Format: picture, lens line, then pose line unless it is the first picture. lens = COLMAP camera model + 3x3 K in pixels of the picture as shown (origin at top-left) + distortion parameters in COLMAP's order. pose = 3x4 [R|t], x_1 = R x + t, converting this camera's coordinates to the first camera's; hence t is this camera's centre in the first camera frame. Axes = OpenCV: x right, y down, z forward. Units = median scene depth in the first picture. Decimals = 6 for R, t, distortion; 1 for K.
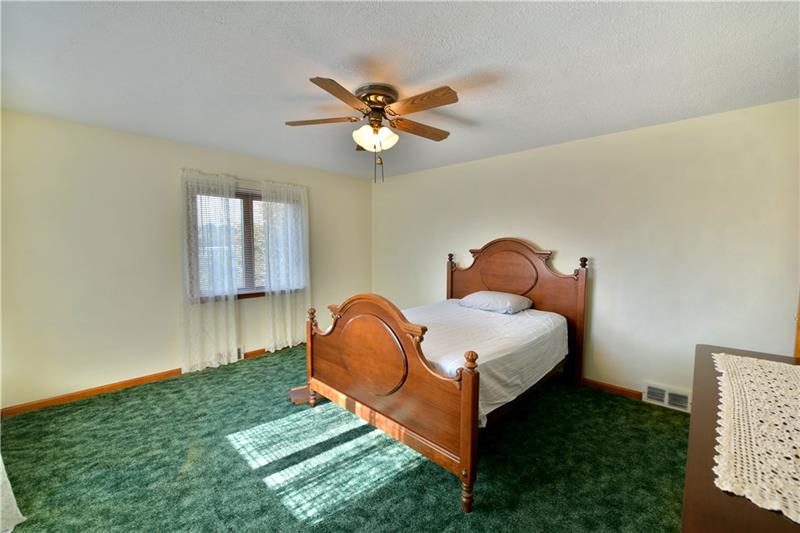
lens RADIAL K [[319.0, 0, 400.0], [0, 319.0, 266.5], [0, 0, 1]] dist [-0.000158, -0.006729]
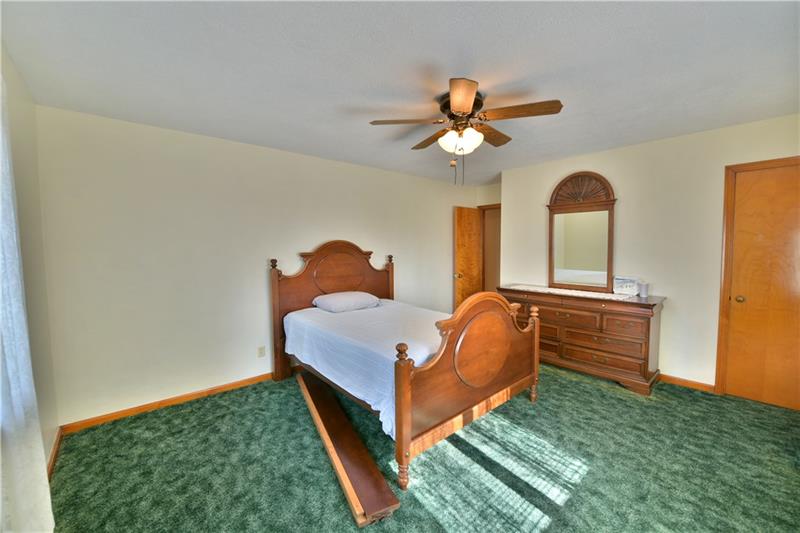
lens RADIAL K [[323.8, 0, 400.5], [0, 323.8, 246.7], [0, 0, 1]] dist [-0.000914, -0.008772]
pose [[0.084604, -0.007088, 0.996389, -1.220404], [0.082334, 0.996605, 0.000098, -0.087416], [-0.993007, 0.082029, 0.084901, 1.171407]]
